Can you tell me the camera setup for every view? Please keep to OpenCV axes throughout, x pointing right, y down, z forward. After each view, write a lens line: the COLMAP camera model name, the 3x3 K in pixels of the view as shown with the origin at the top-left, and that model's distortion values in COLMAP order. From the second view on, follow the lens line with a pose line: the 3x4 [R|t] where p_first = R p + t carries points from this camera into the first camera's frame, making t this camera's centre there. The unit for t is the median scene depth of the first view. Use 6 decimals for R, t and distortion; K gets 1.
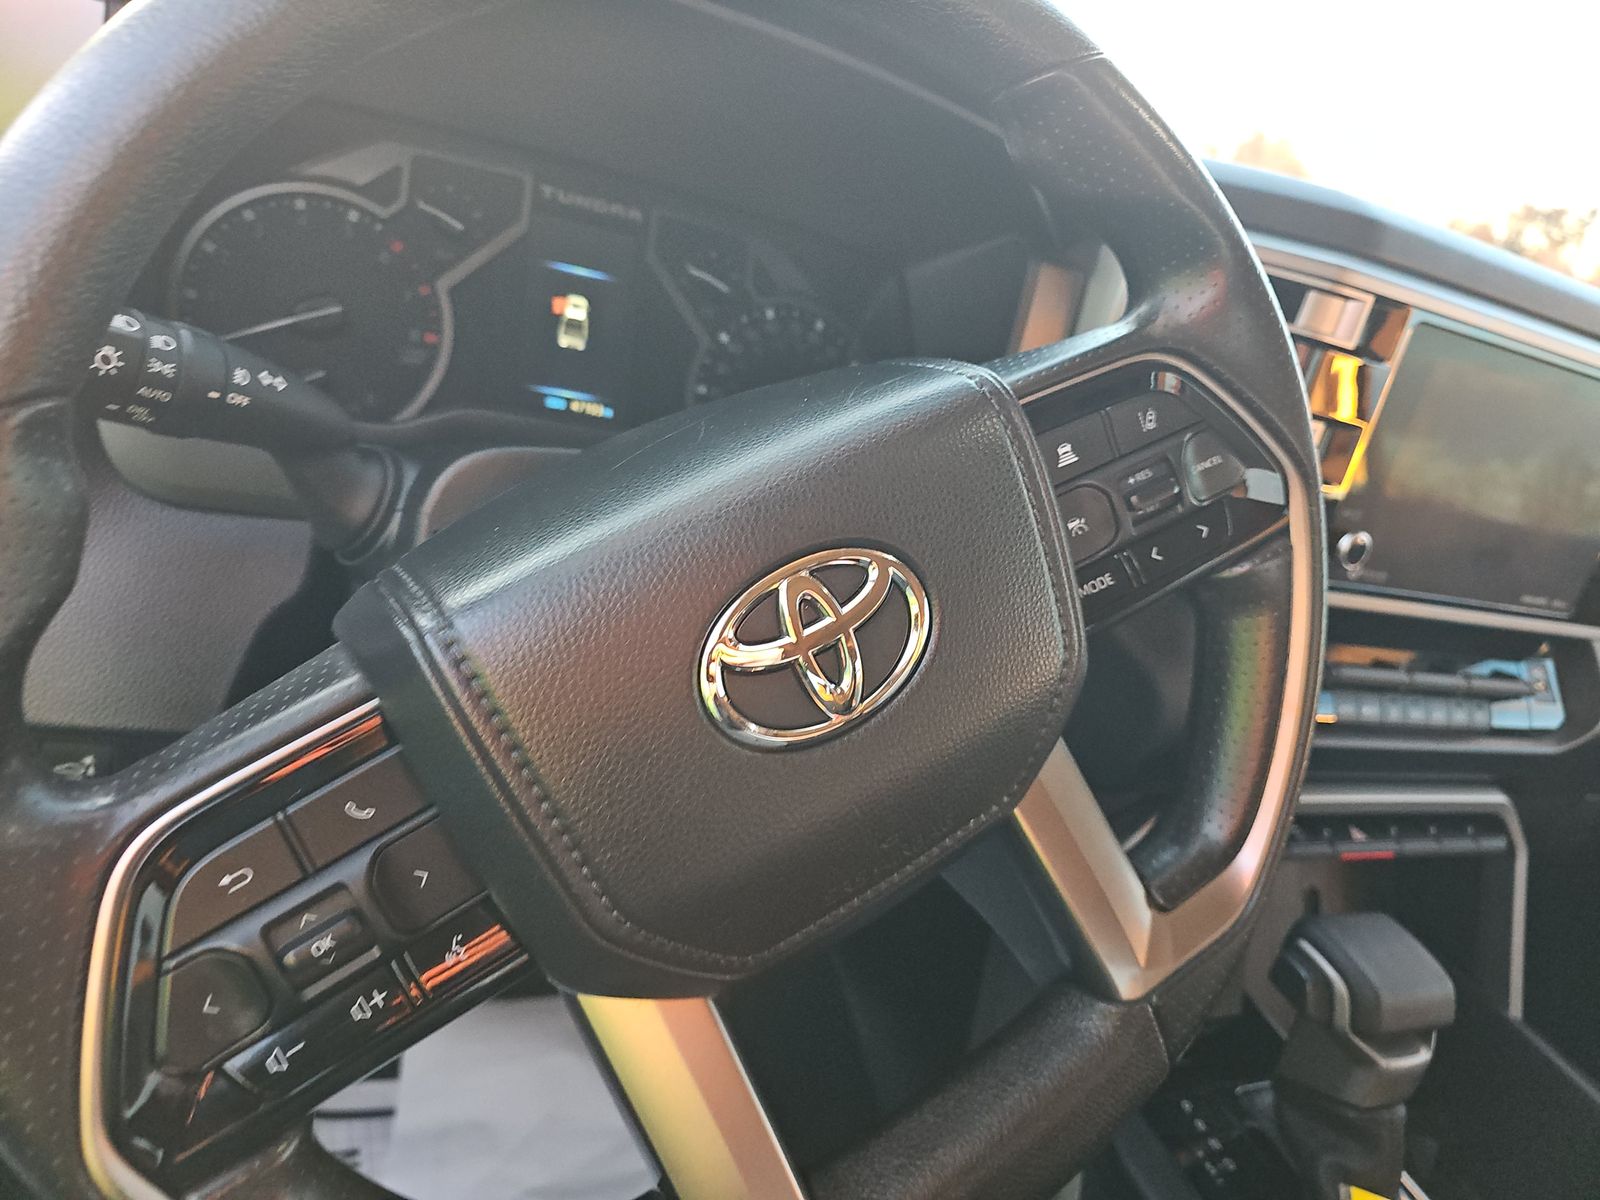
lens RADIAL K [[1086.8, 0, 815.5], [0, 1086.8, 569.0], [0, 0, 1]] dist [0.007484, 0.000969]
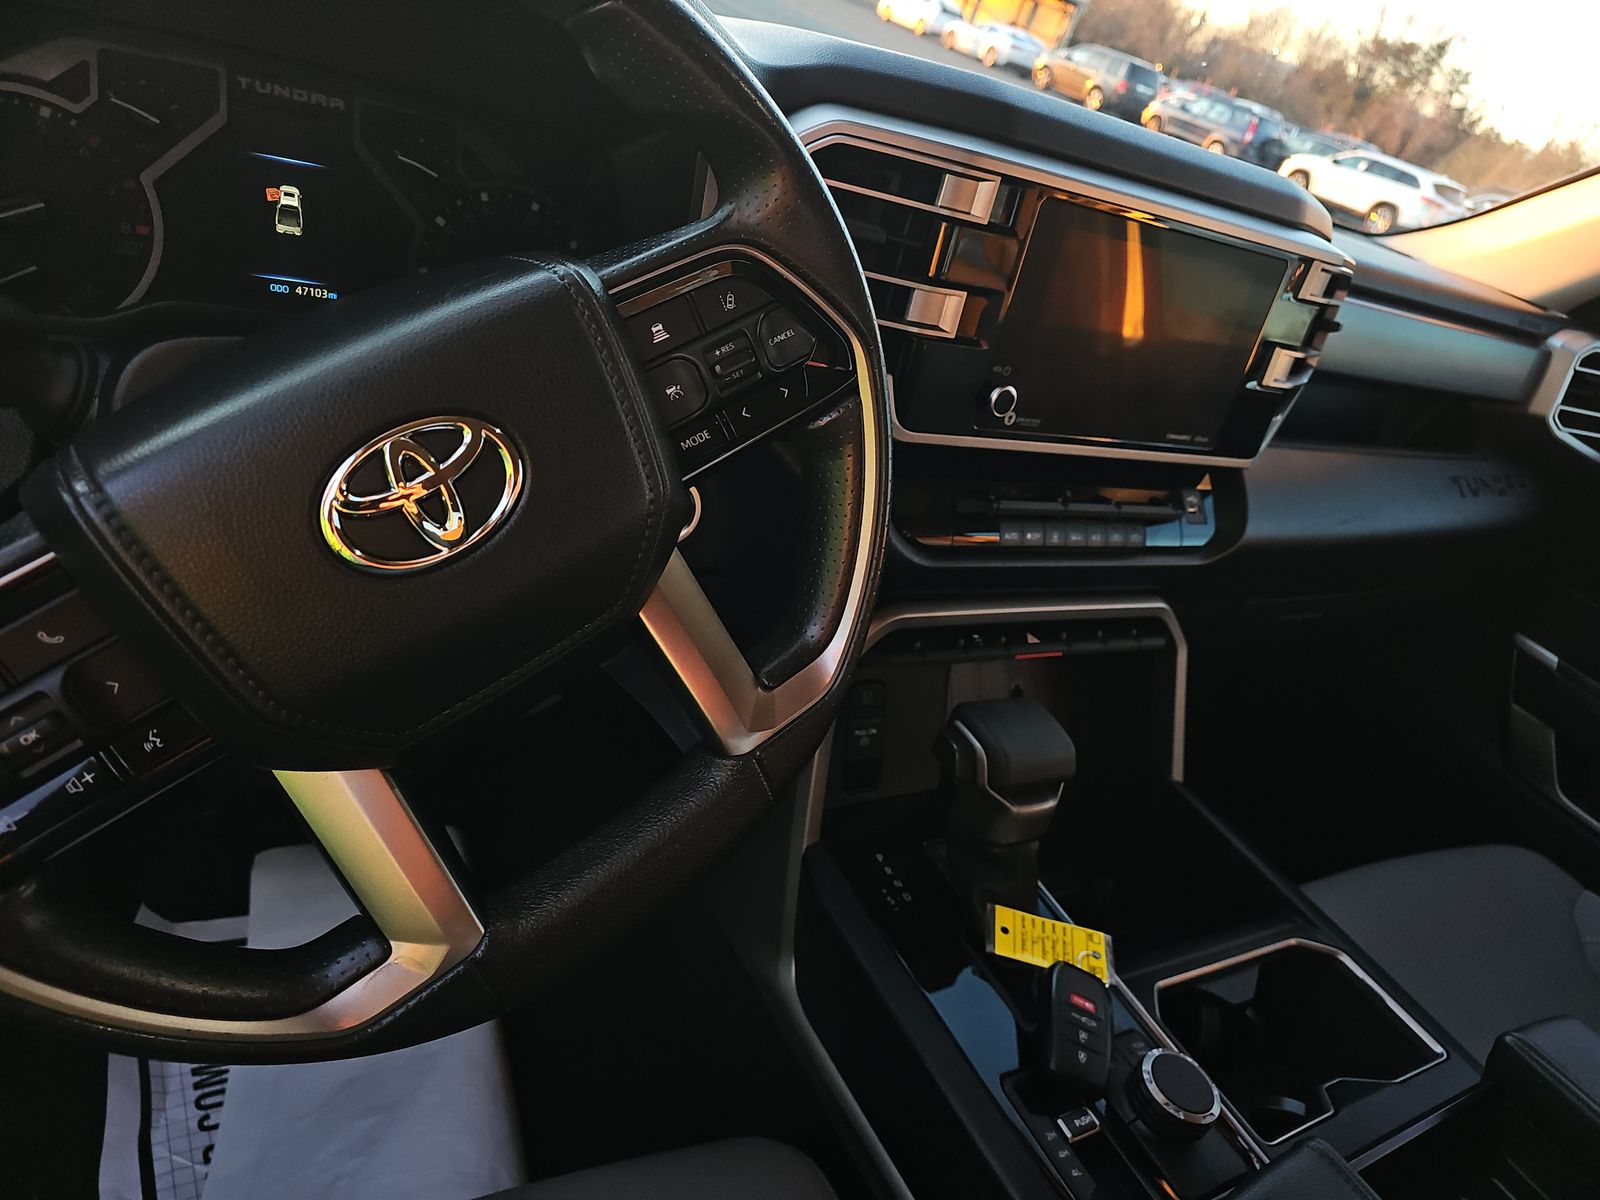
lens RADIAL K [[1066.1, 0, 808.3], [0, 1066.1, 599.7], [0, 0, 1]] dist [0.036330, -0.032668]
pose [[0.993814, -0.053053, 0.097563, 0.184518], [0.037268, 0.986892, 0.157023, 0.006536], [-0.104615, -0.152416, 0.982764, -0.177073]]
